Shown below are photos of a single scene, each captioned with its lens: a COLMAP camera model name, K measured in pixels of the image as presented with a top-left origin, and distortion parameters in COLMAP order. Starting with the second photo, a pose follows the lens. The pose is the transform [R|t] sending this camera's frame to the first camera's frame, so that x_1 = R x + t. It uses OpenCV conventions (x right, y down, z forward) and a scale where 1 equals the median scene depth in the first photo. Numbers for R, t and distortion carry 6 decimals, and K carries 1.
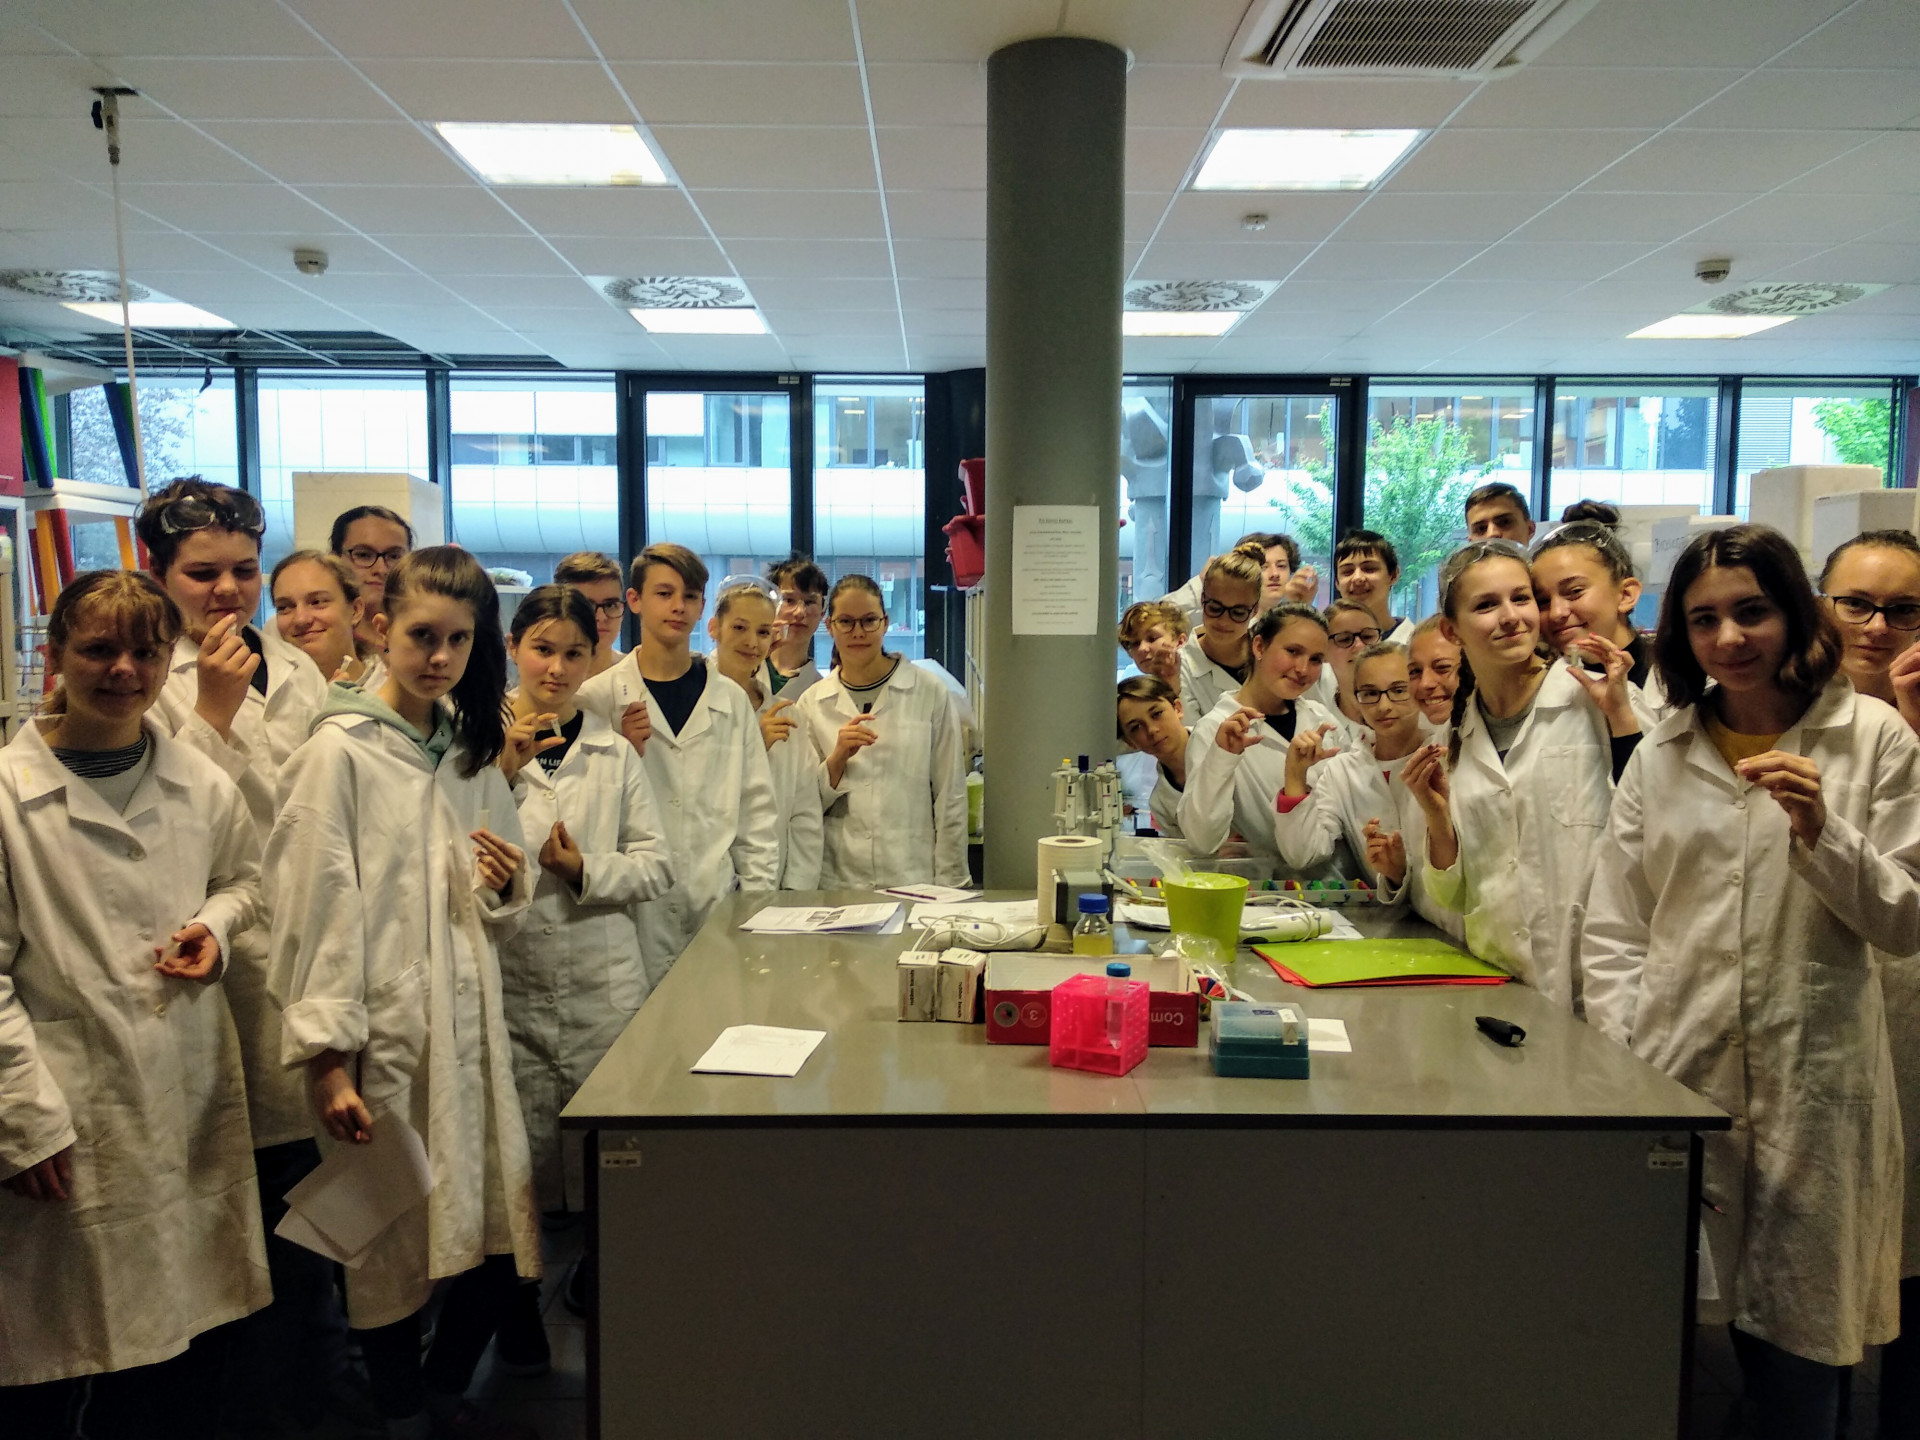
lens RADIAL K [[1483.8, 0, 935.0], [0, 1483.8, 705.3], [0, 0, 1]] dist [0.051985, -0.061862]
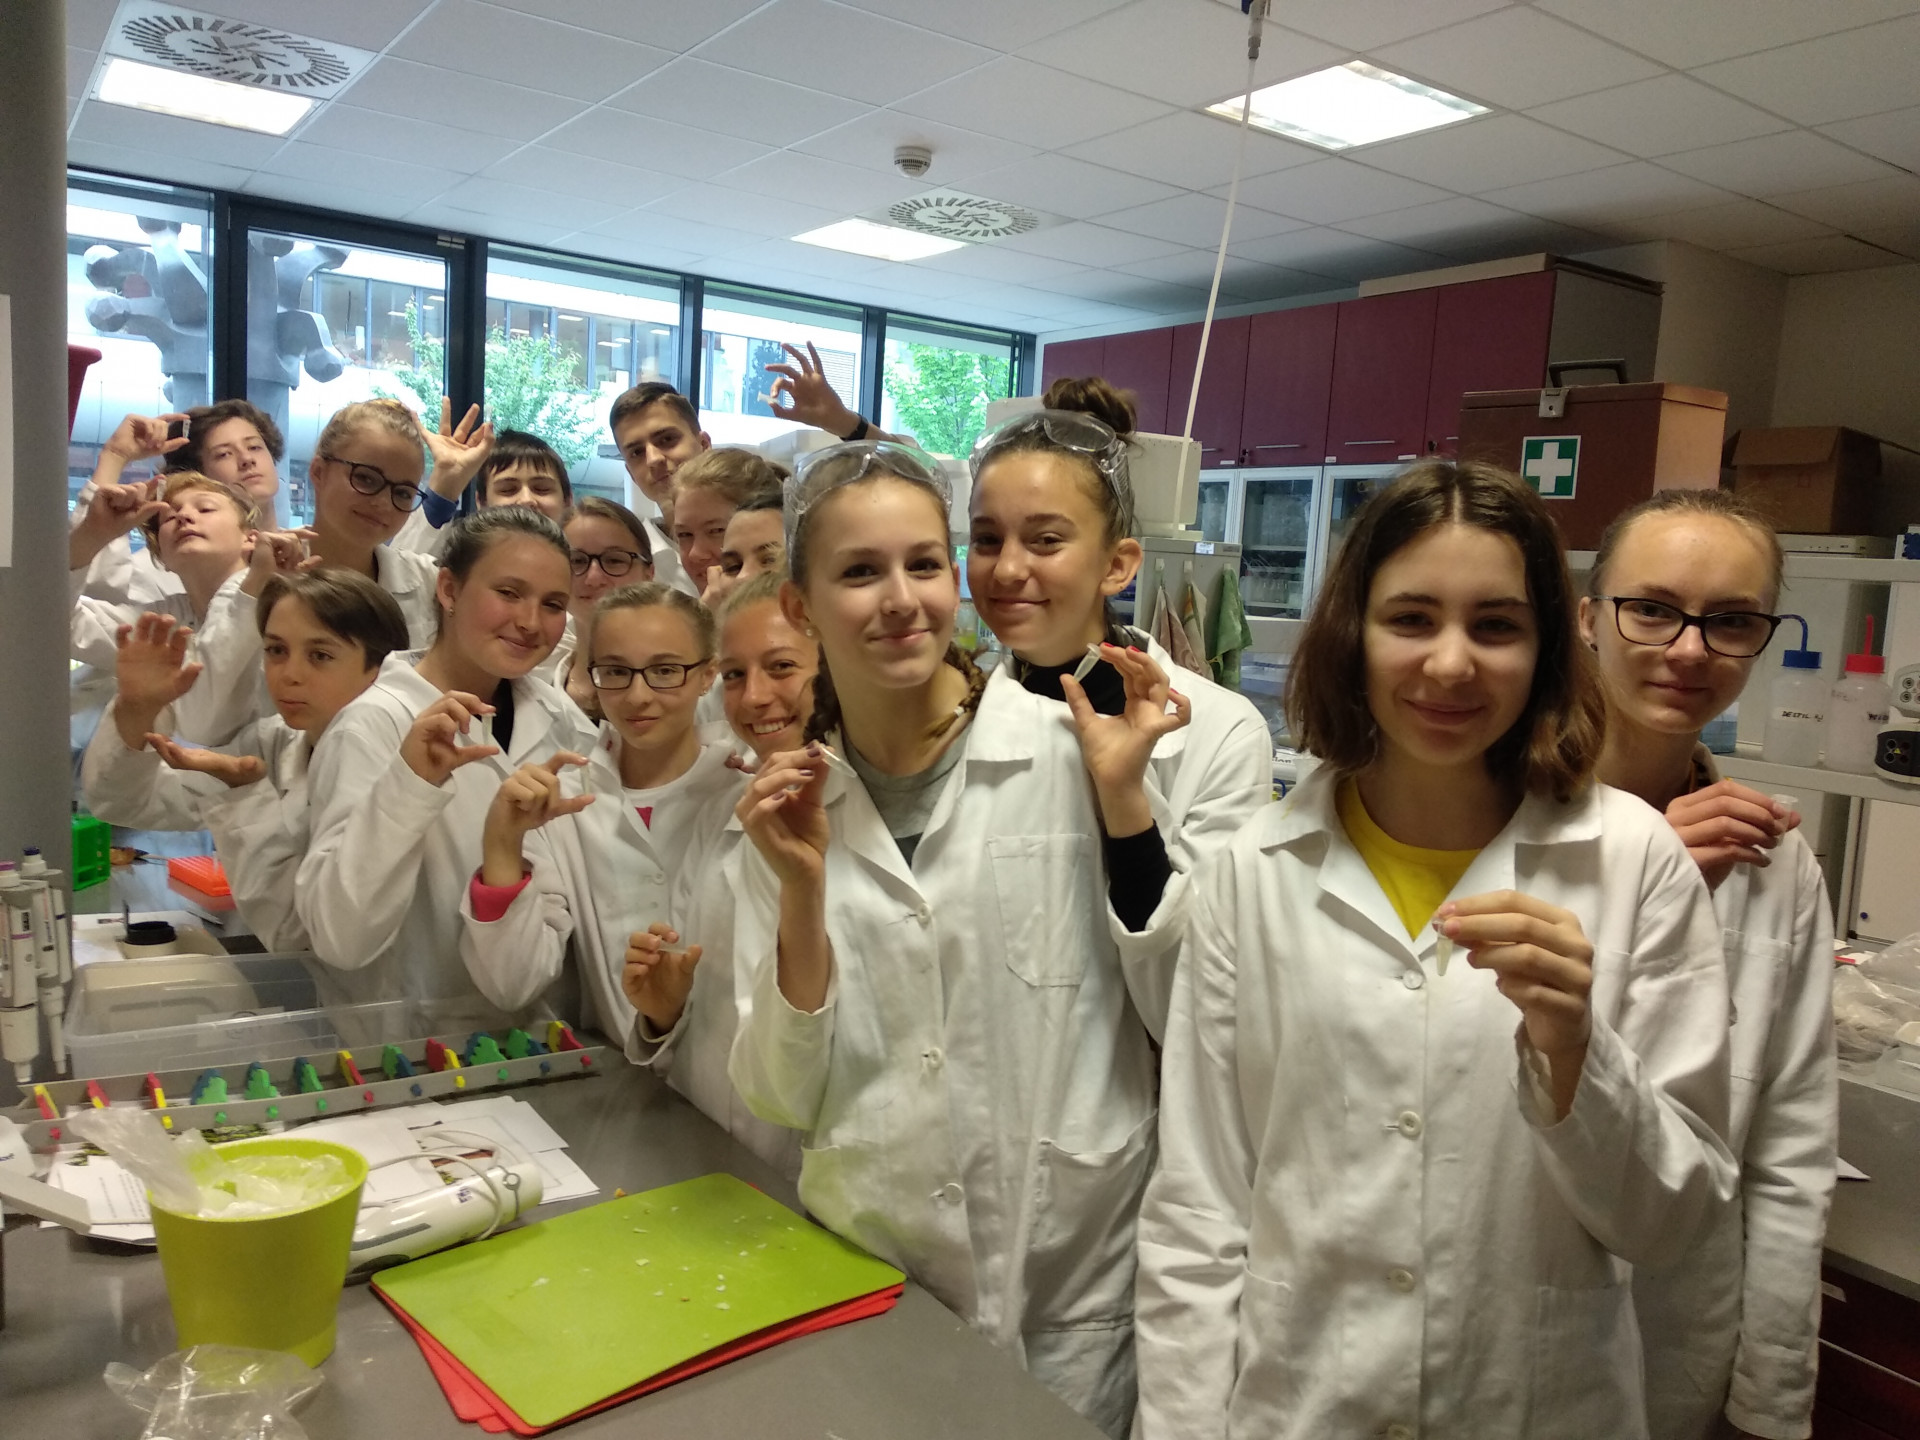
lens RADIAL K [[1483.8, 0, 943.2], [0, 1483.8, 739.2], [0, 0, 1]] dist [0.051985, -0.061862]
pose [[0.823166, -0.026155, 0.567198, 0.062216], [-0.017107, 0.997343, 0.070817, -0.035943], [-0.567543, -0.067997, 0.820531, 0.452944]]
